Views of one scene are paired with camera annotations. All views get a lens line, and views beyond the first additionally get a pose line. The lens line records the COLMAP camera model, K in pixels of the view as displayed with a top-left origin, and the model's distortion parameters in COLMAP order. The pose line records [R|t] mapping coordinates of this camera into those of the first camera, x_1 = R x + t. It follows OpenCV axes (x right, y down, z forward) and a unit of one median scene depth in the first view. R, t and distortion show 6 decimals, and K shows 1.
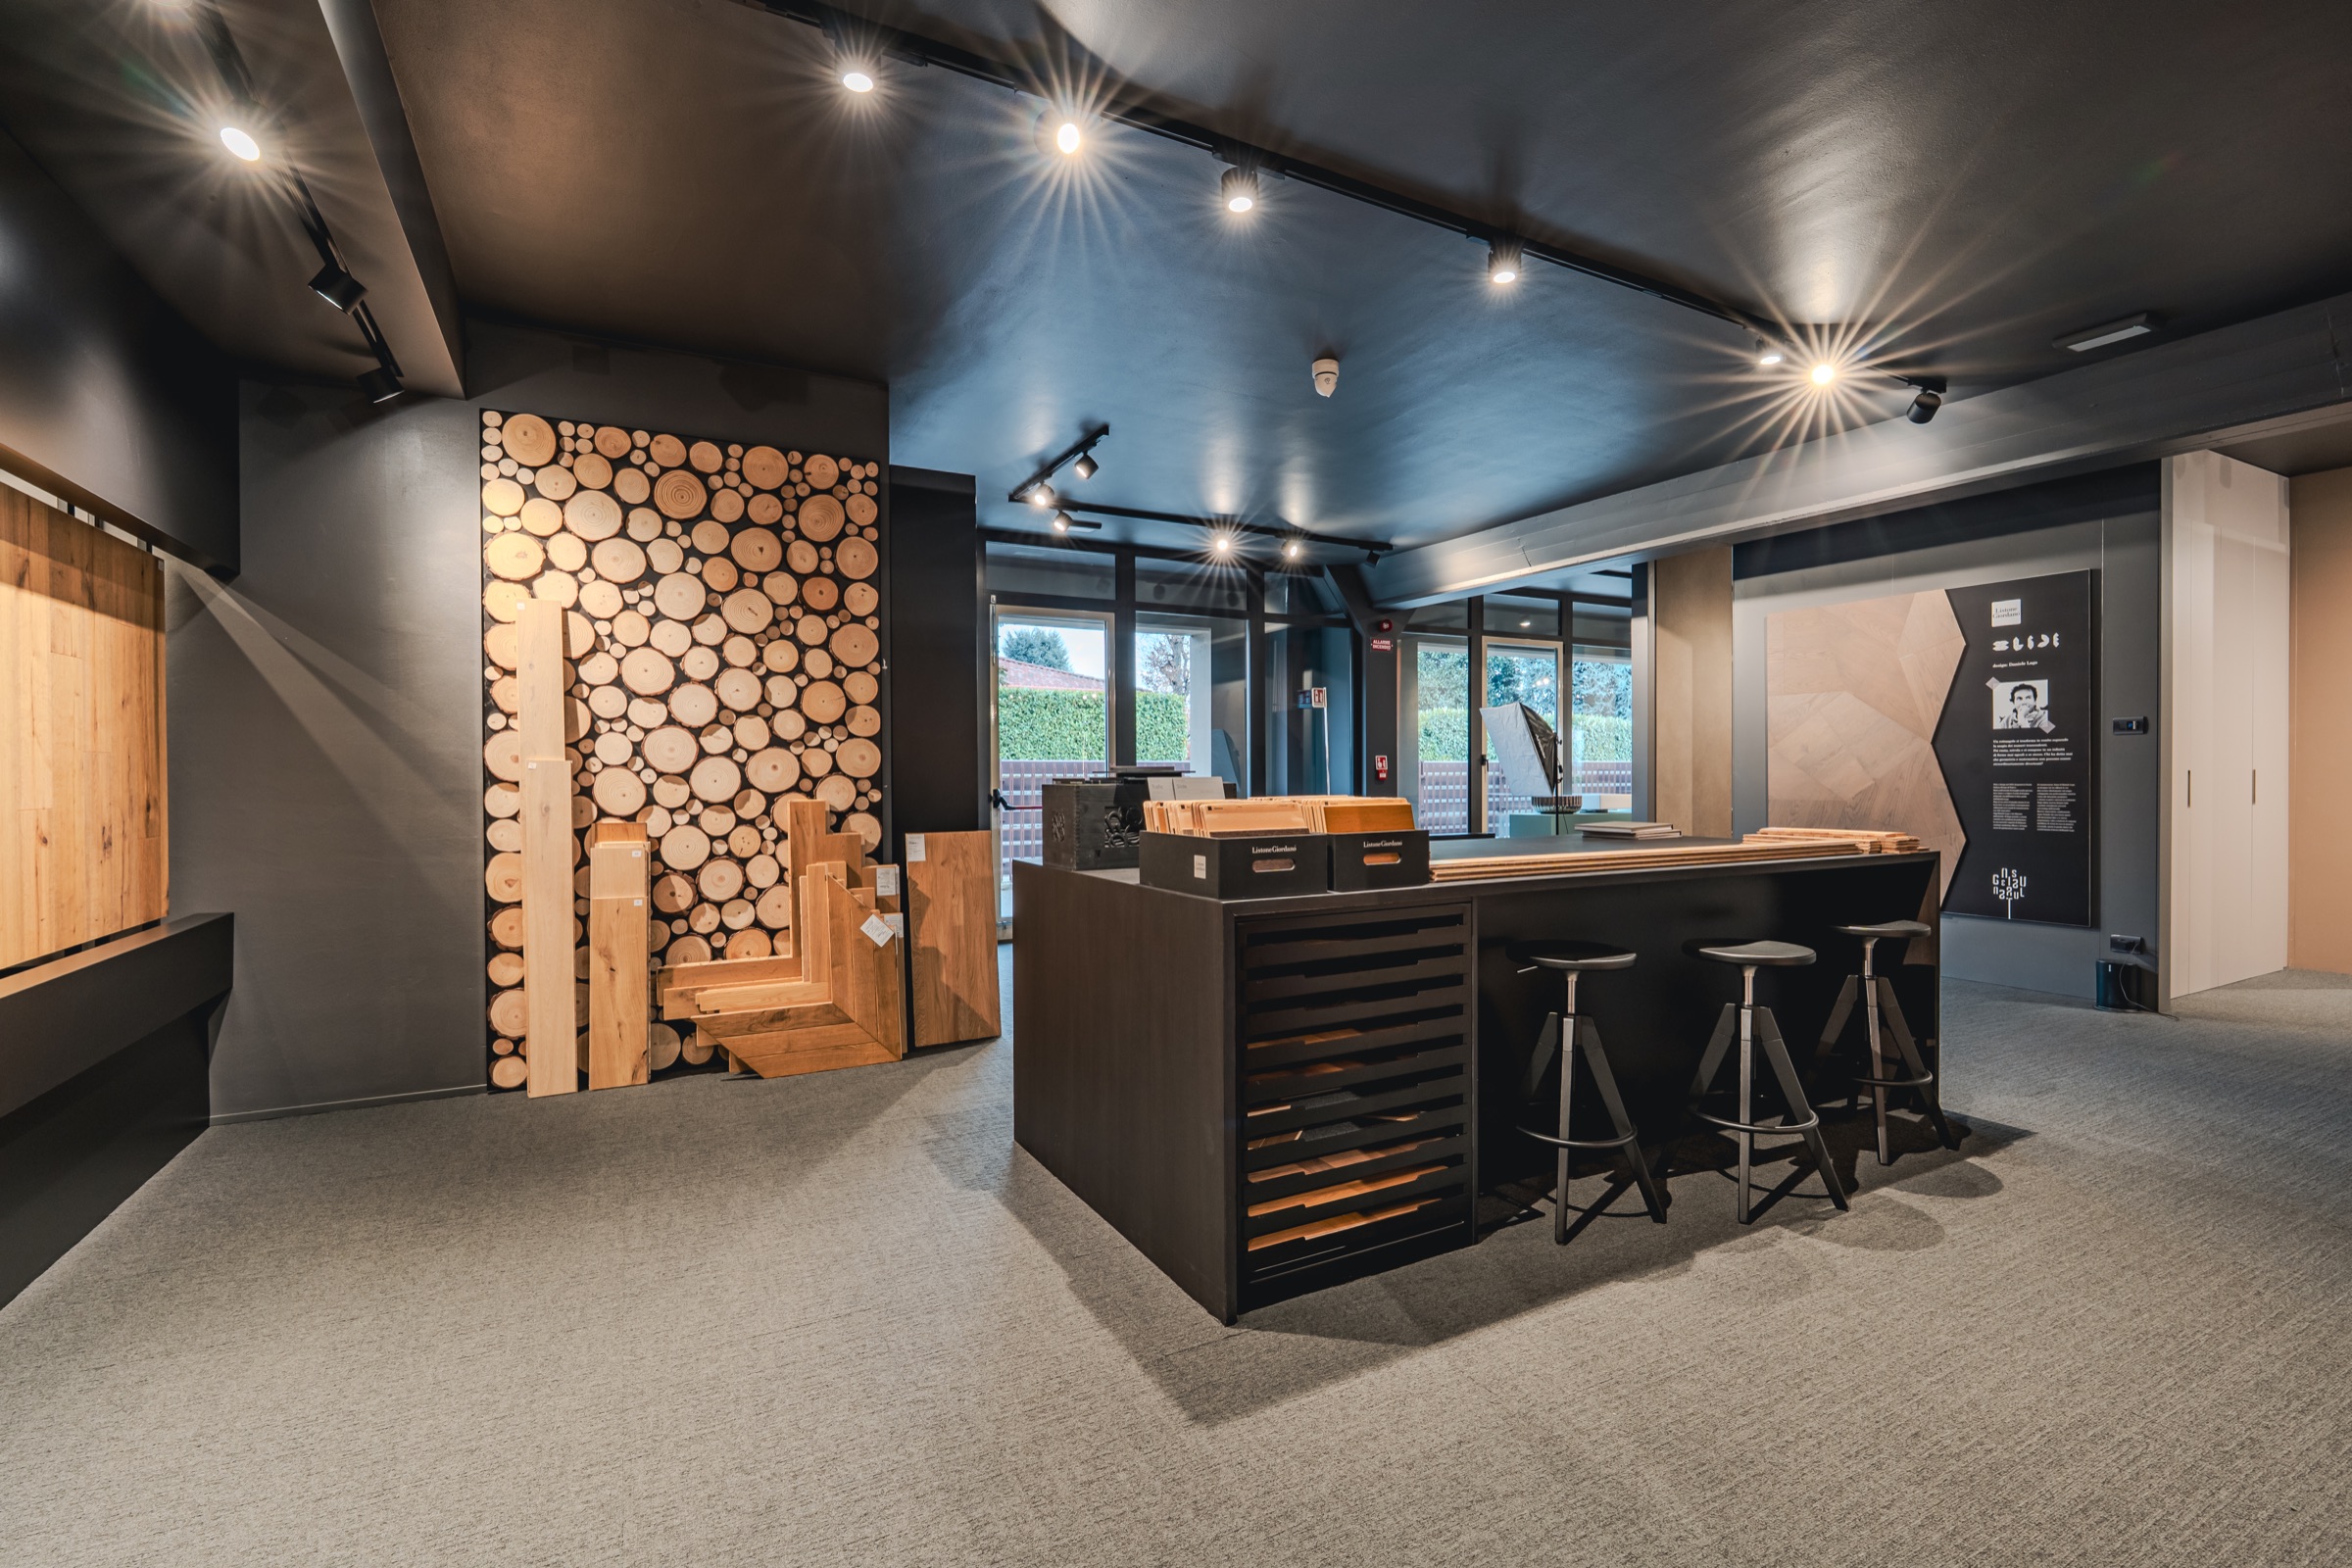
lens RADIAL K [[1047.2, 0, 1176.1], [0, 1047.2, 781.7], [0, 0, 1]] dist [-0.009177, 0.001425]
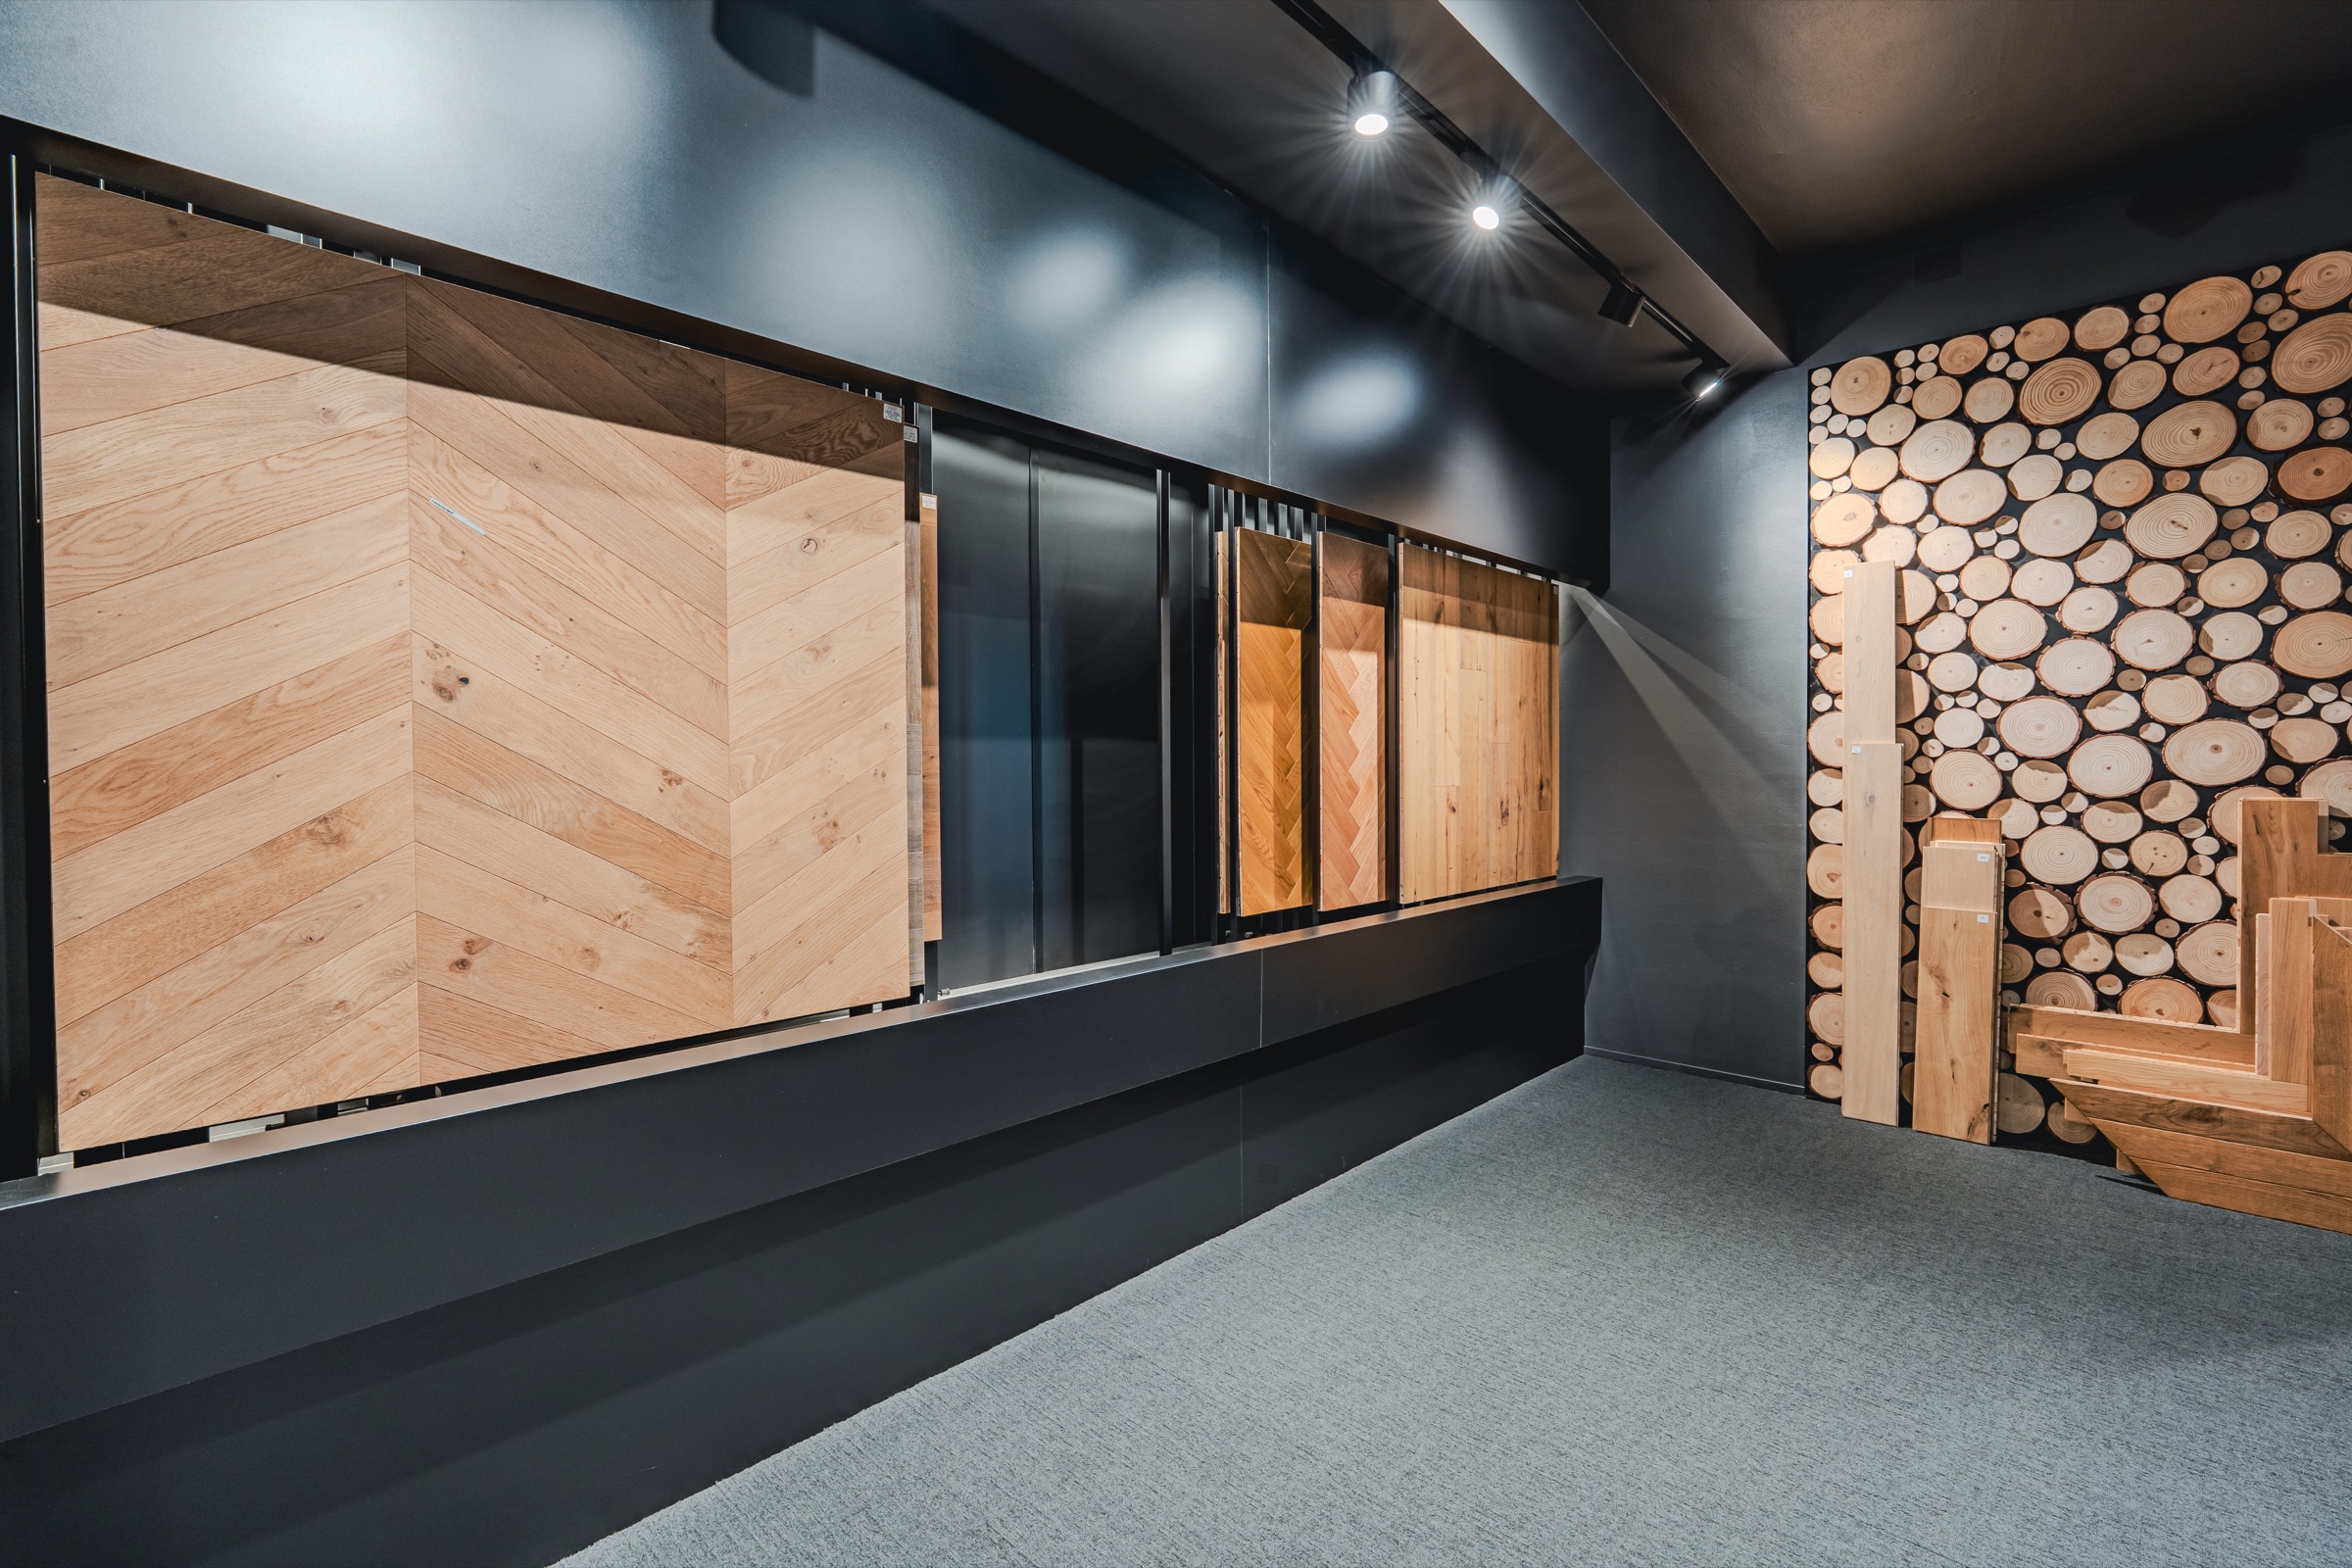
lens RADIAL K [[1047.2, 0, 1173.2], [0, 1047.2, 783.1], [0, 0, 1]] dist [-0.009177, 0.001425]
pose [[0.302276, 0.019590, -0.953019, 0.061404], [-0.004850, 0.999807, 0.019013, -0.000948], [0.953208, -0.001125, 0.302313, 0.166174]]
